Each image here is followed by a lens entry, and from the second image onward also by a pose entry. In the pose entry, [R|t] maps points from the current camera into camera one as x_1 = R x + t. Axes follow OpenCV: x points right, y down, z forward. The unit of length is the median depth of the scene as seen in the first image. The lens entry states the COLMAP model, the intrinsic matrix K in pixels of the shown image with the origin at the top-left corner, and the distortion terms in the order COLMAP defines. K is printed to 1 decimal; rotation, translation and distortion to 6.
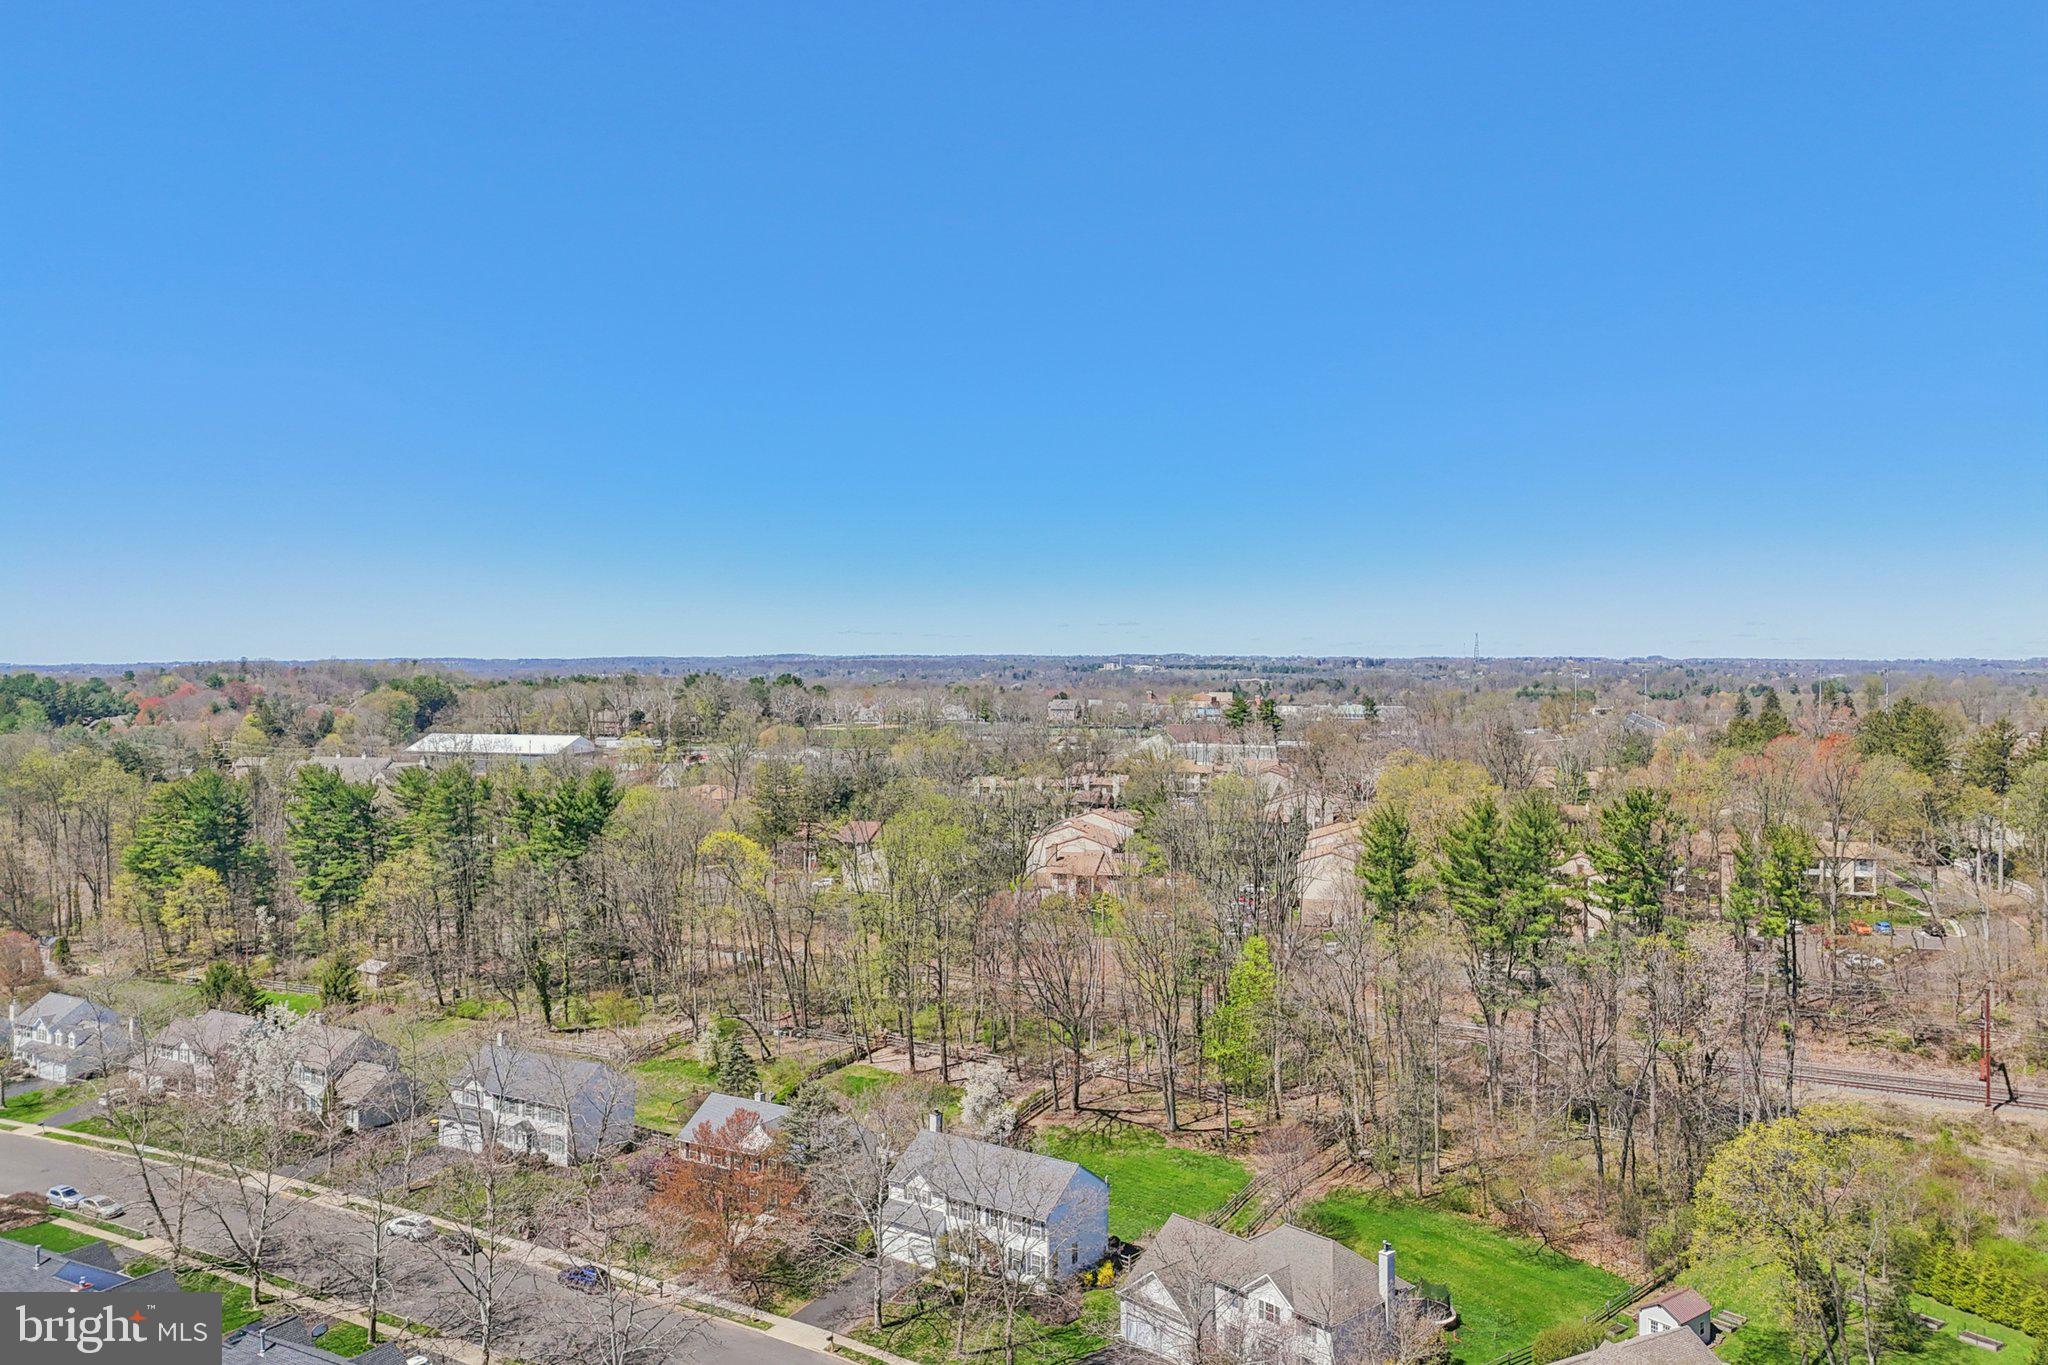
lens RADIAL K [[1530.5, 0, 1024.0], [0, 1530.5, 682.5], [0, 0, 1]] dist [0.072021, -0.057920]
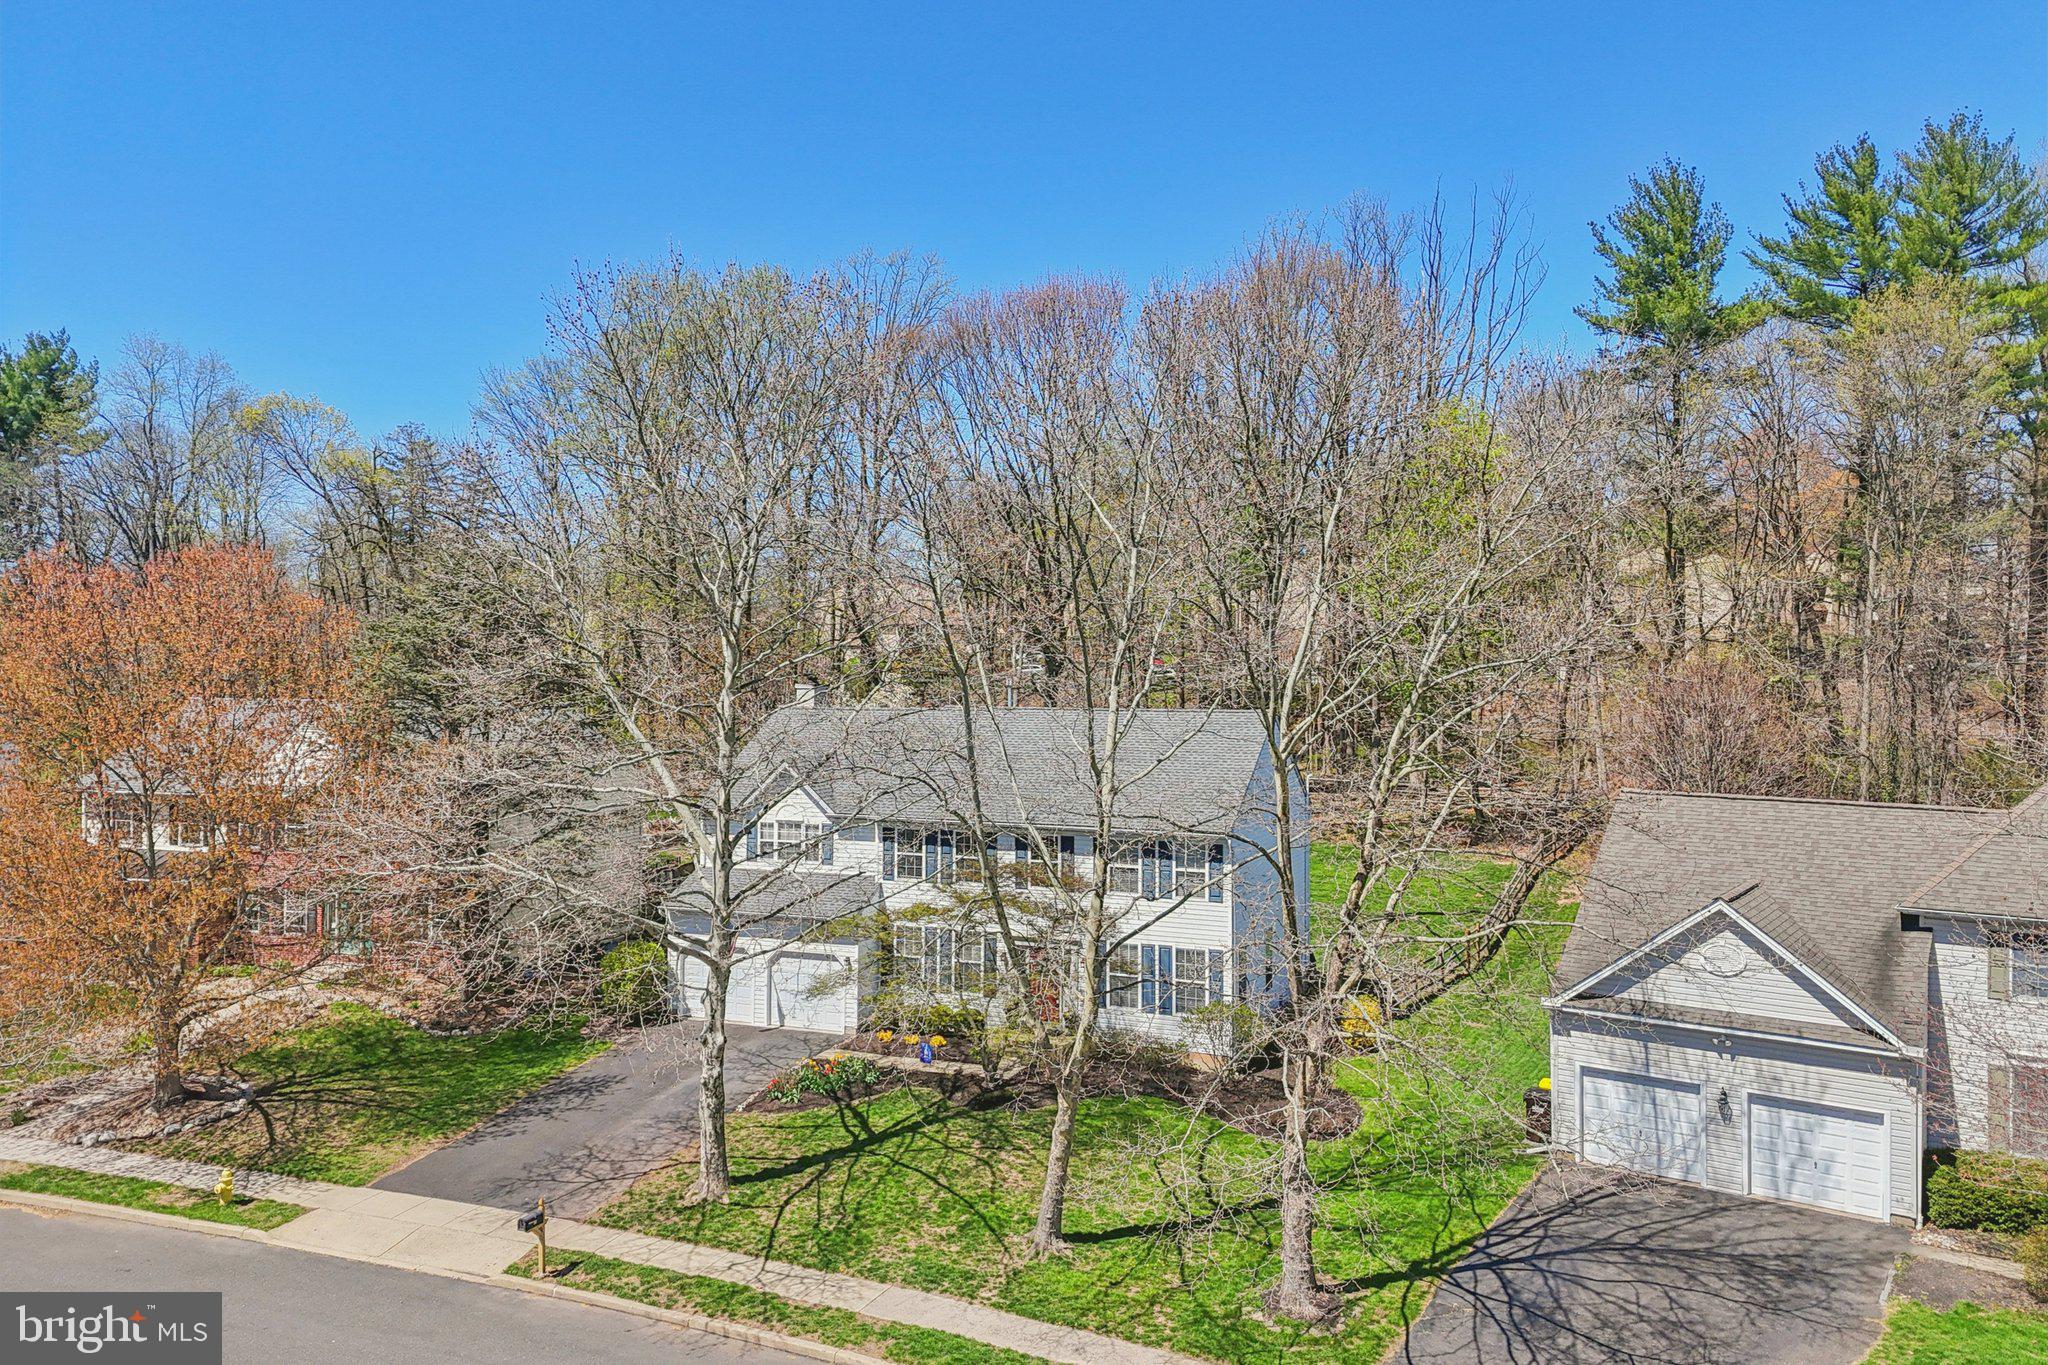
lens RADIAL K [[1481.2, 0, 1024.0], [0, 1481.2, 682.5], [0, 0, 1]] dist [0.067706, -0.052687]
pose [[0.977278, 0.002782, 0.211943, -0.092817], [-0.002176, 0.999993, -0.003093, 0.313682], [-0.211950, 0.002562, 0.977277, 0.695980]]
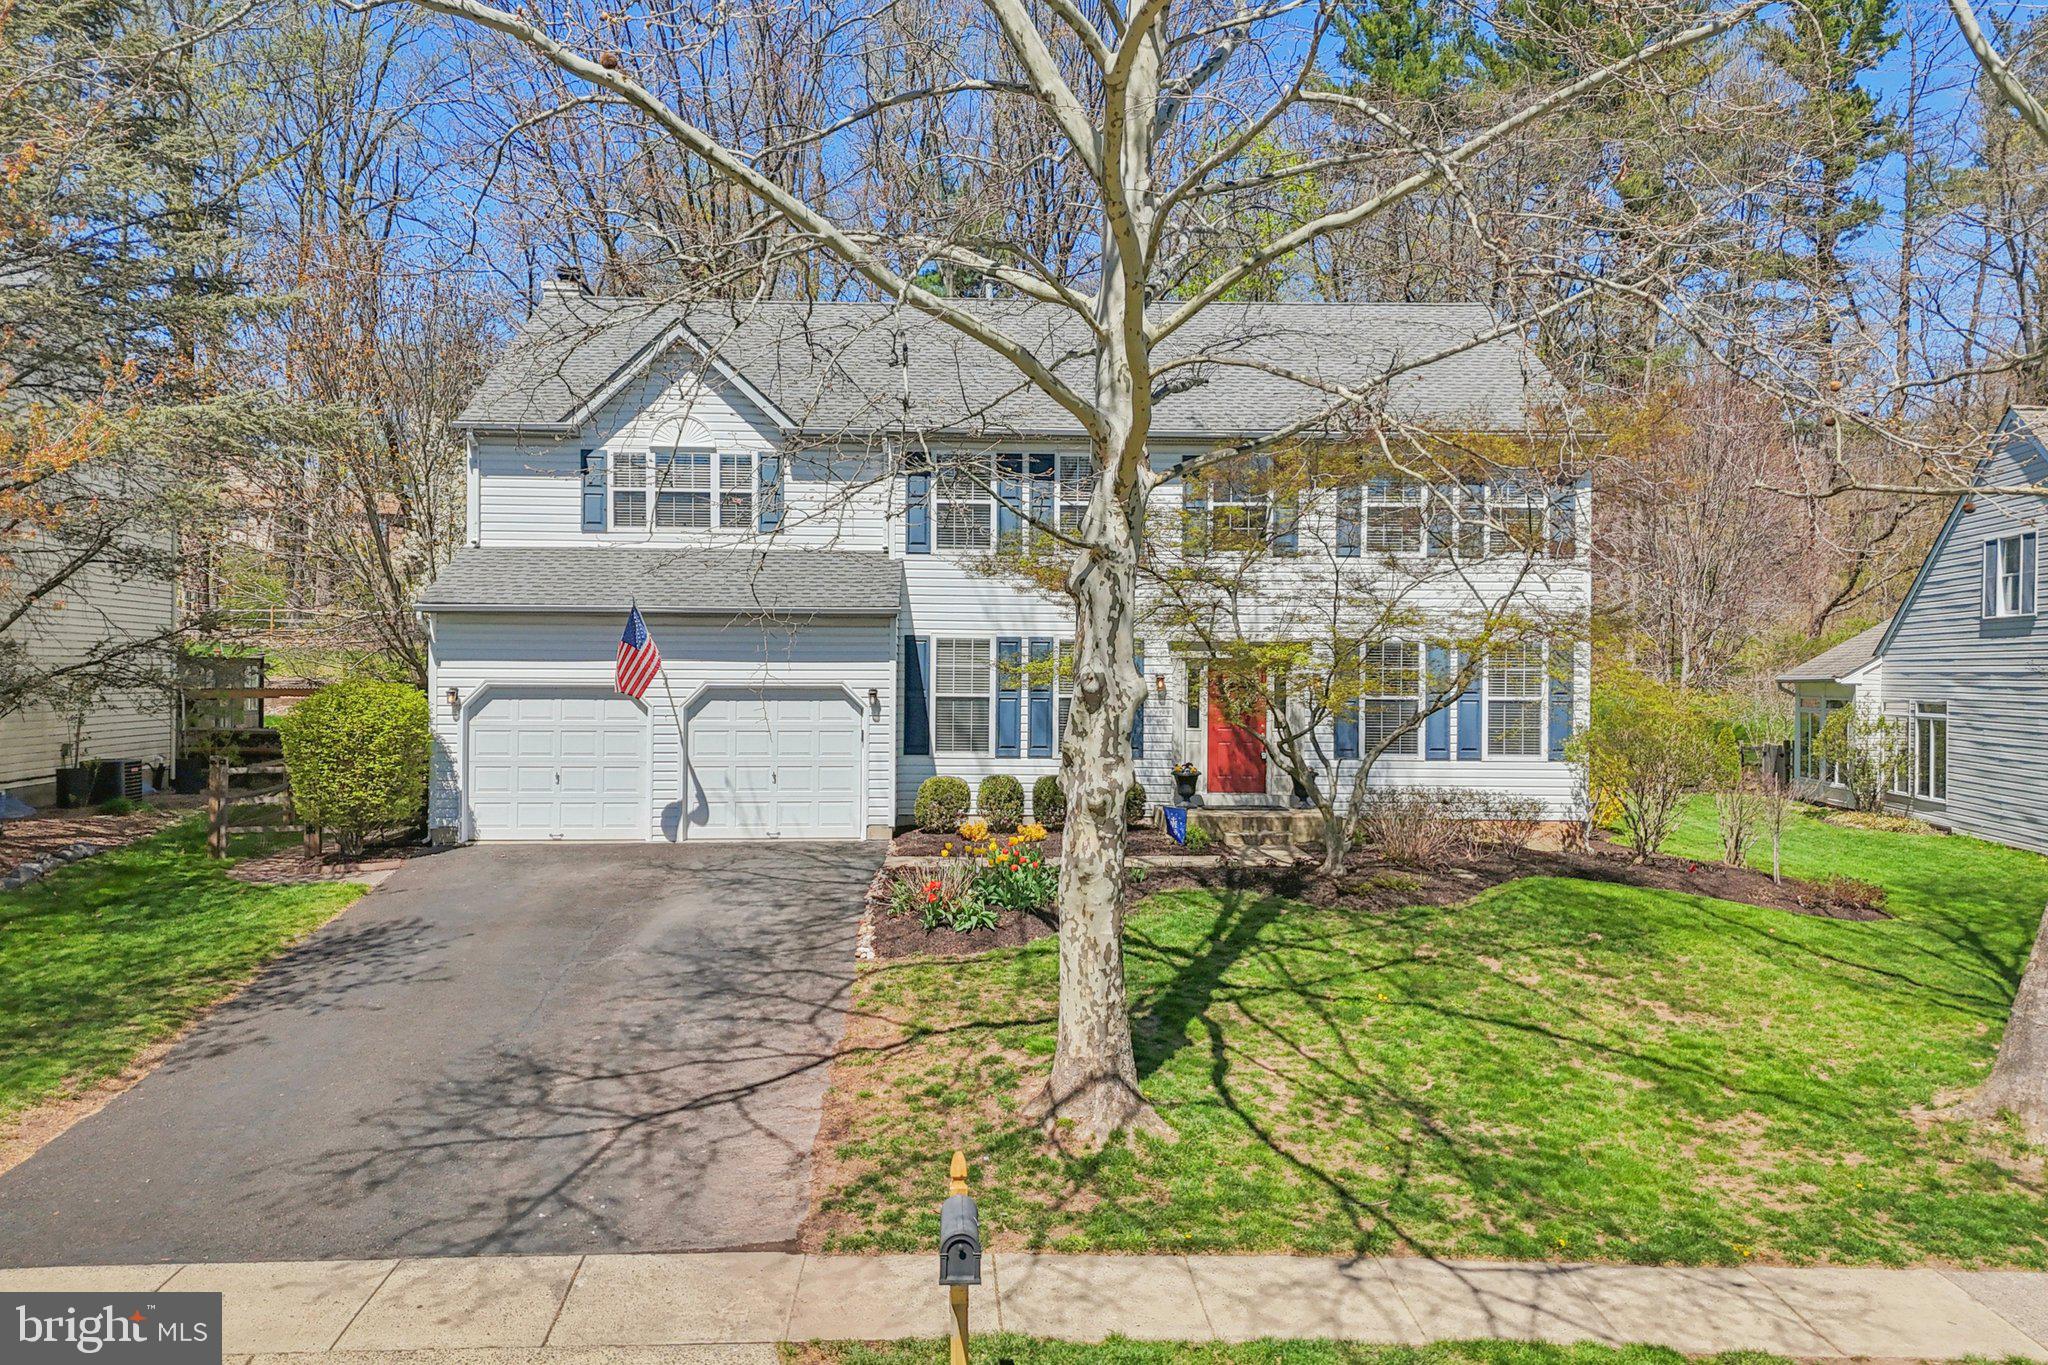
lens RADIAL K [[1530.5, 0, 1024.0], [0, 1530.5, 682.5], [0, 0, 1]] dist [0.072021, -0.057920]
pose [[0.796166, -0.006825, 0.605040, -0.151749], [0.001157, 0.999952, 0.009756, 0.372454], [-0.605078, -0.007067, 0.796135, 0.885038]]
